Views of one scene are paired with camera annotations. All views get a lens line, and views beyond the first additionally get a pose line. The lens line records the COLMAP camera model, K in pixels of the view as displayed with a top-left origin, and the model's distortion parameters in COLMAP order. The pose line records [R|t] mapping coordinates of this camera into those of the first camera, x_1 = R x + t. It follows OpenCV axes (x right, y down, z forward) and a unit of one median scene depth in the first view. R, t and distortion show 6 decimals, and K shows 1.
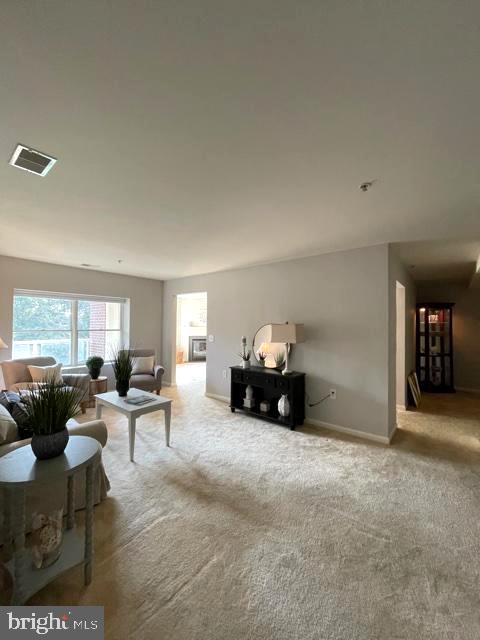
lens RADIAL K [[256.5, 0, 240.0], [0, 256.5, 320.0], [0, 0, 1]] dist [-0.000338, -0.000197]
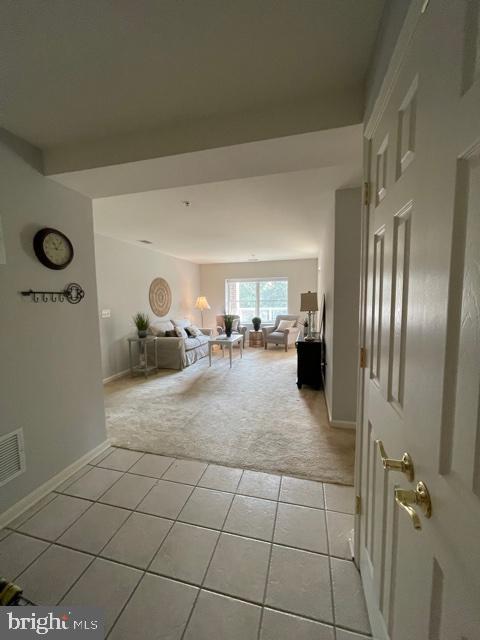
lens RADIAL K [[256.5, 0, 240.0], [0, 256.5, 320.0], [0, 0, 1]] dist [-0.000338, -0.000197]
pose [[0.404534, 0.063386, -0.912324, 0.787374], [0.033253, 0.995916, 0.083938, 0.020849], [0.913918, -0.064293, 0.400774, 0.242194]]
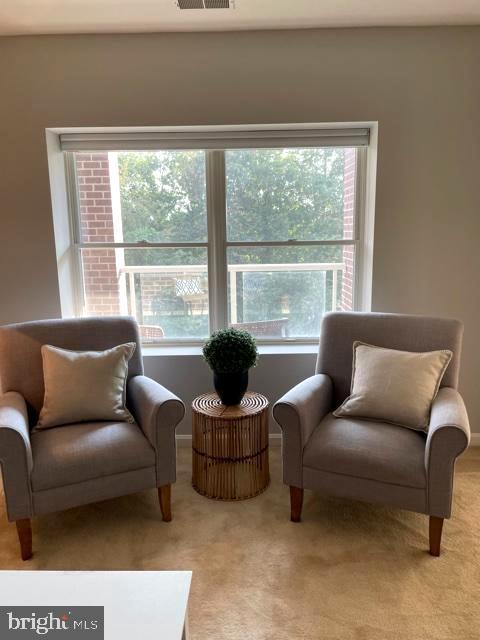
lens RADIAL K [[490.0, 0, 240.0], [0, 490.0, 320.0], [0, 0, 1]] dist [0.001266, 0.000069]
pose [[0.607559, 0.122866, -0.784714, -0.101781], [0.035893, 0.982707, 0.181656, 0.023886], [0.793463, -0.138532, 0.592642, 0.620784]]
